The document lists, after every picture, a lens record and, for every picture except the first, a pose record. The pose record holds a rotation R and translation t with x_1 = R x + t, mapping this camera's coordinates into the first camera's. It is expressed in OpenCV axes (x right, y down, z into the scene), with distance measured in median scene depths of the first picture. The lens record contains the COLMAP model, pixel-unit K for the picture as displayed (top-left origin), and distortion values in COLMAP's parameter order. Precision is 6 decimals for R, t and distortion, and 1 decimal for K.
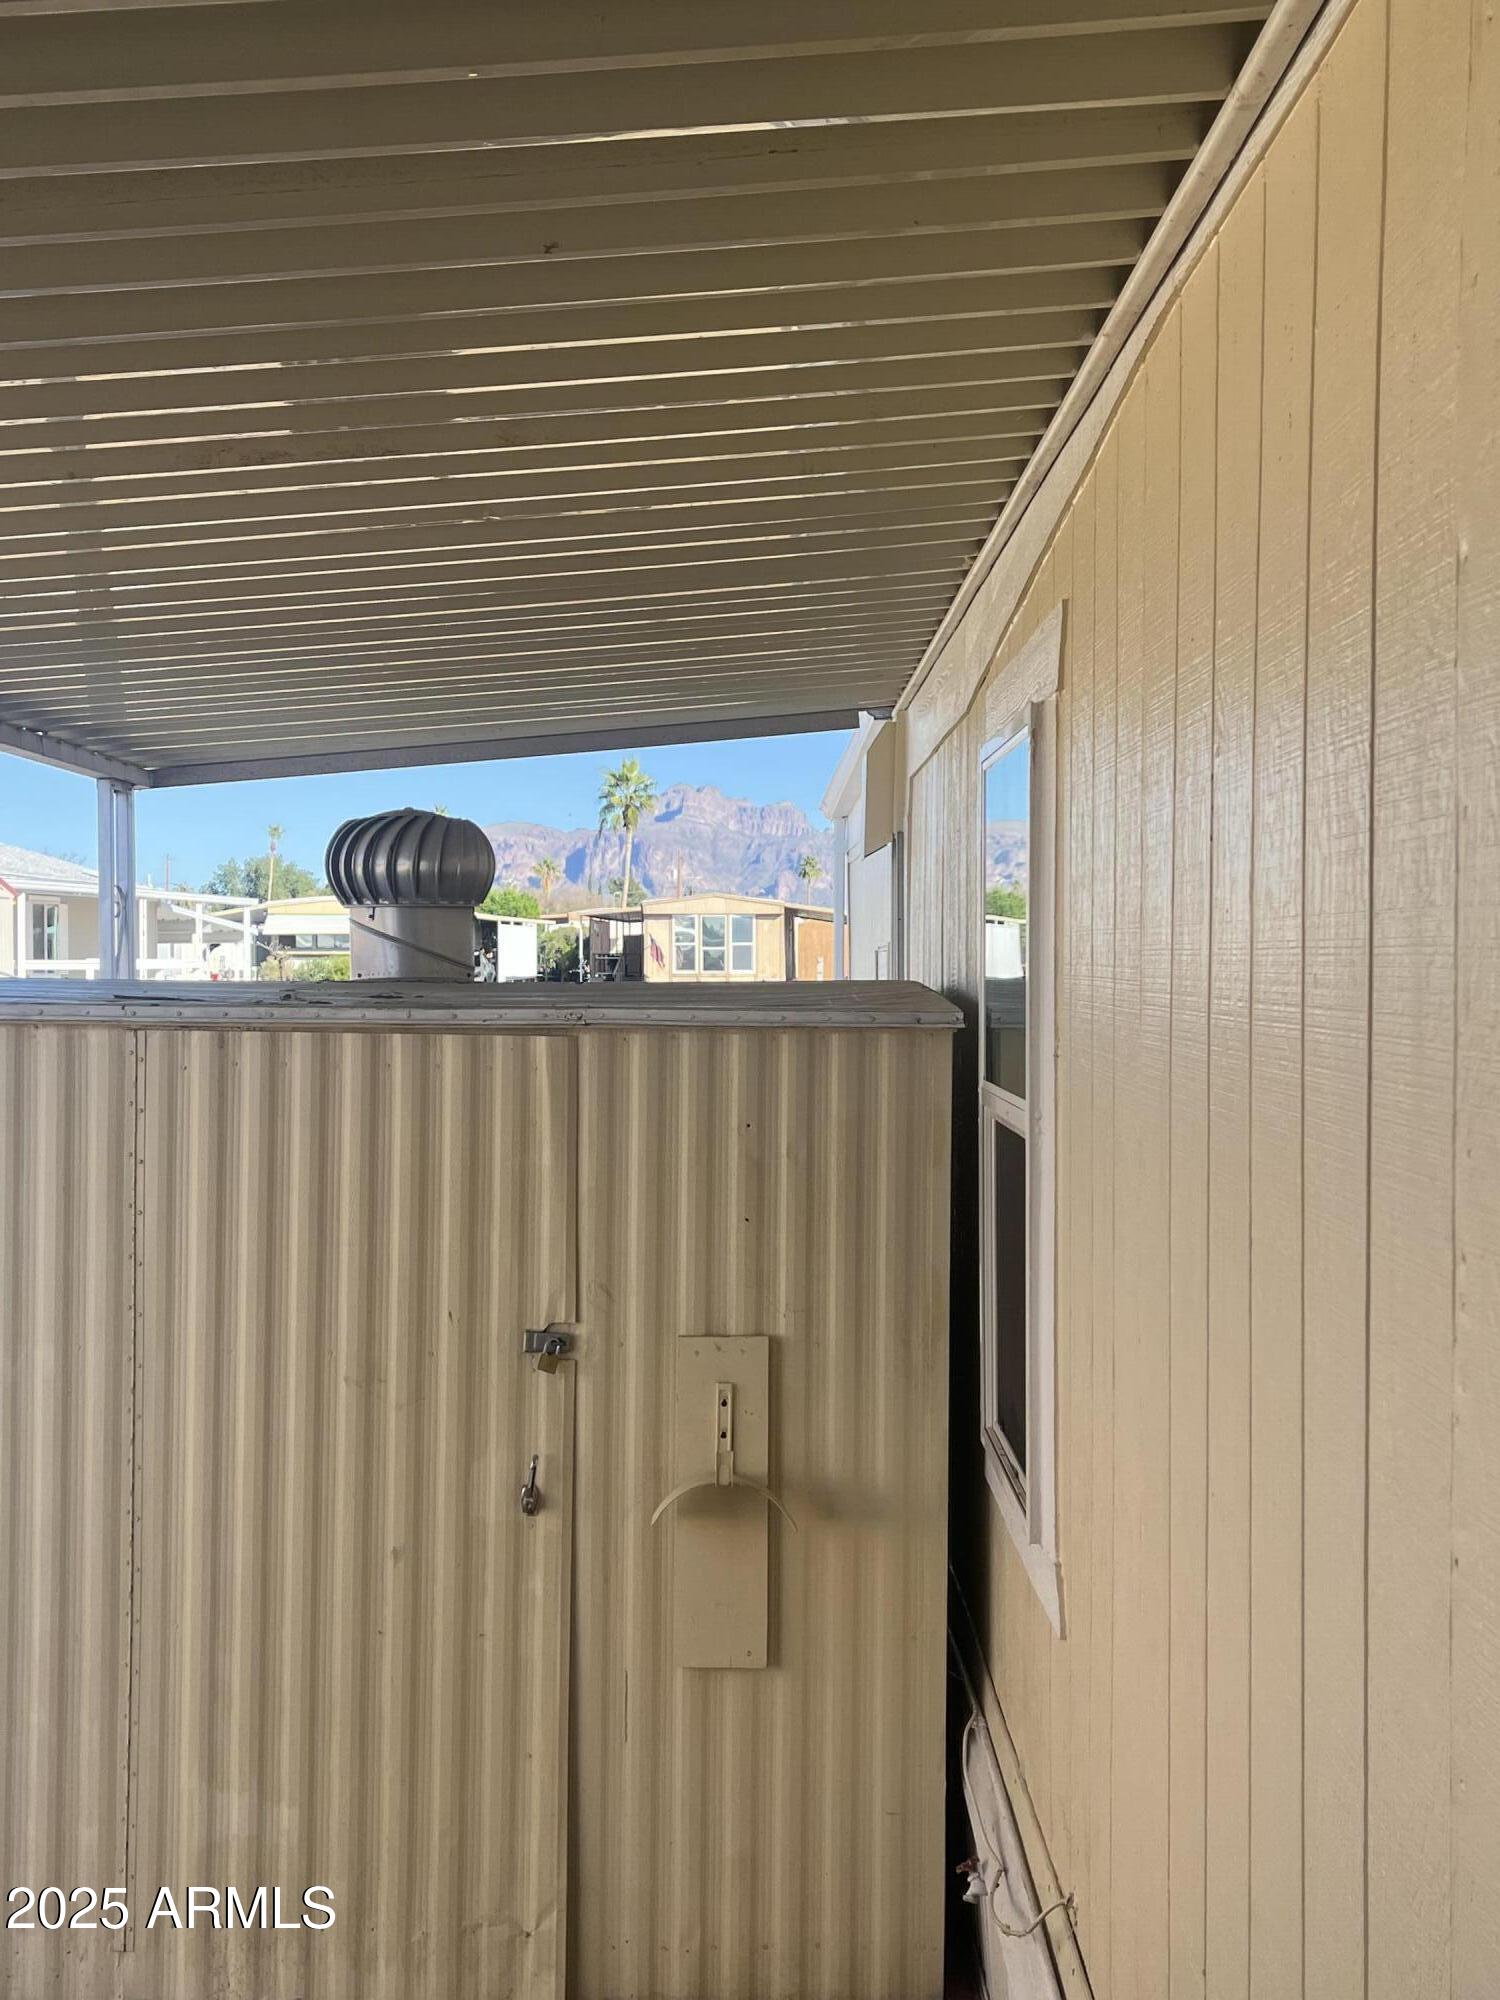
lens RADIAL K [[2165.5, 0, 750.3], [0, 2165.5, 993.5], [0, 0, 1]] dist [-0.005461, 0.000000]
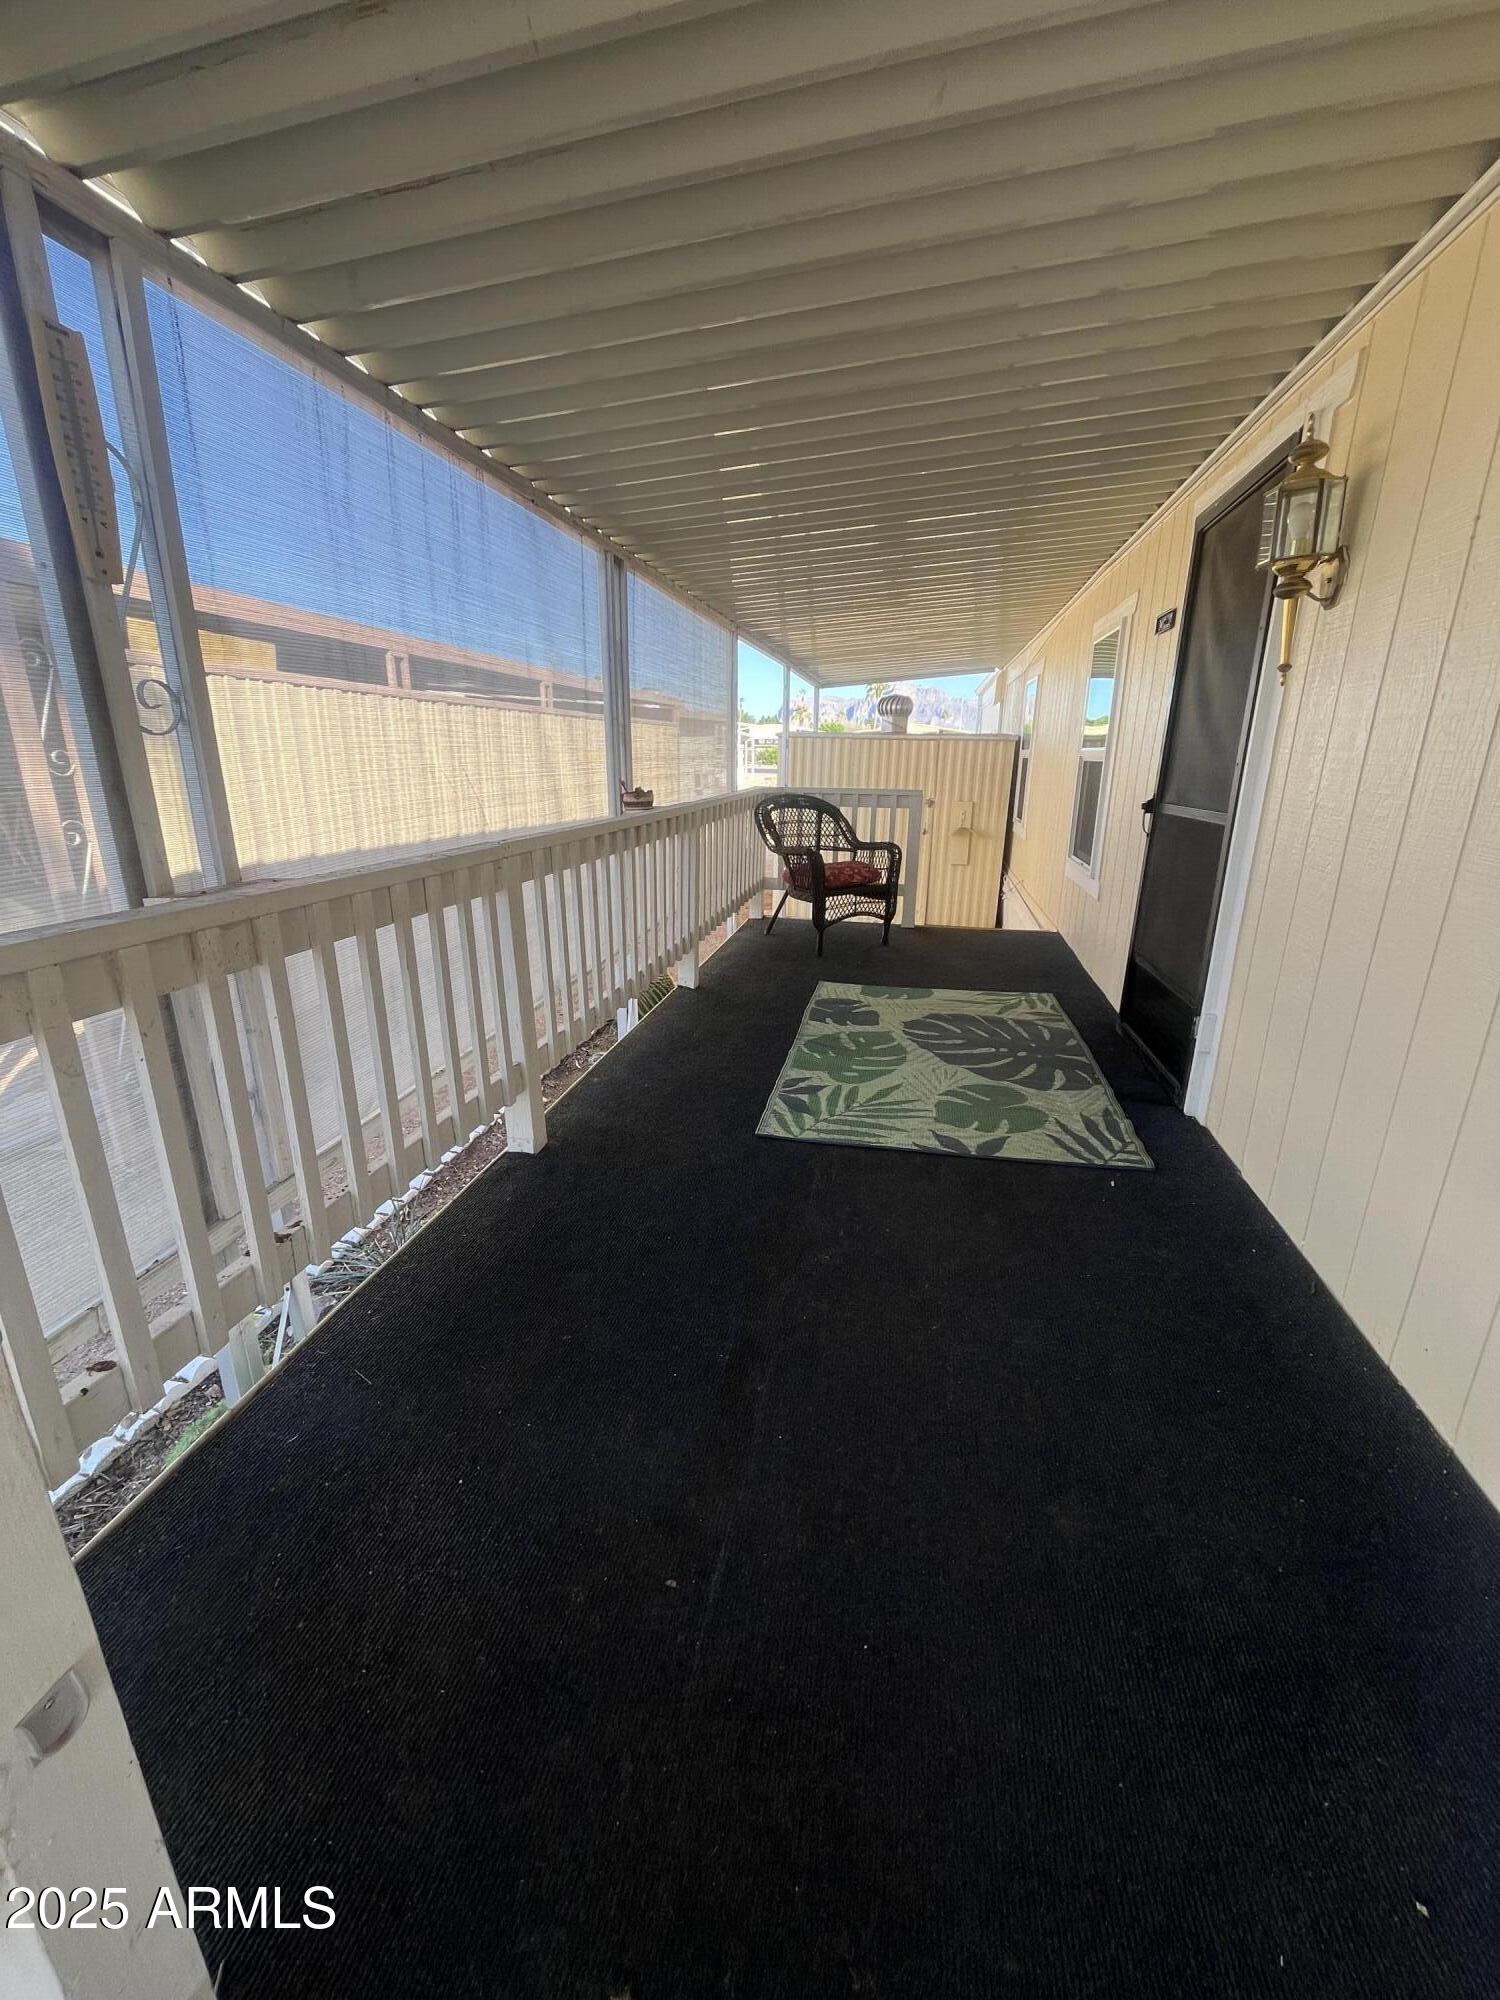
lens RADIAL K [[803.7, 0, 748.1], [0, 803.7, 1001.6], [0, 0, 1]] dist [0.000353, 0.000010]
pose [[0.981381, 0.065558, -0.180537, -0.116293], [-0.012181, 0.959298, 0.282134, 0.066543], [0.191685, -0.274682, 0.942235, -0.880747]]
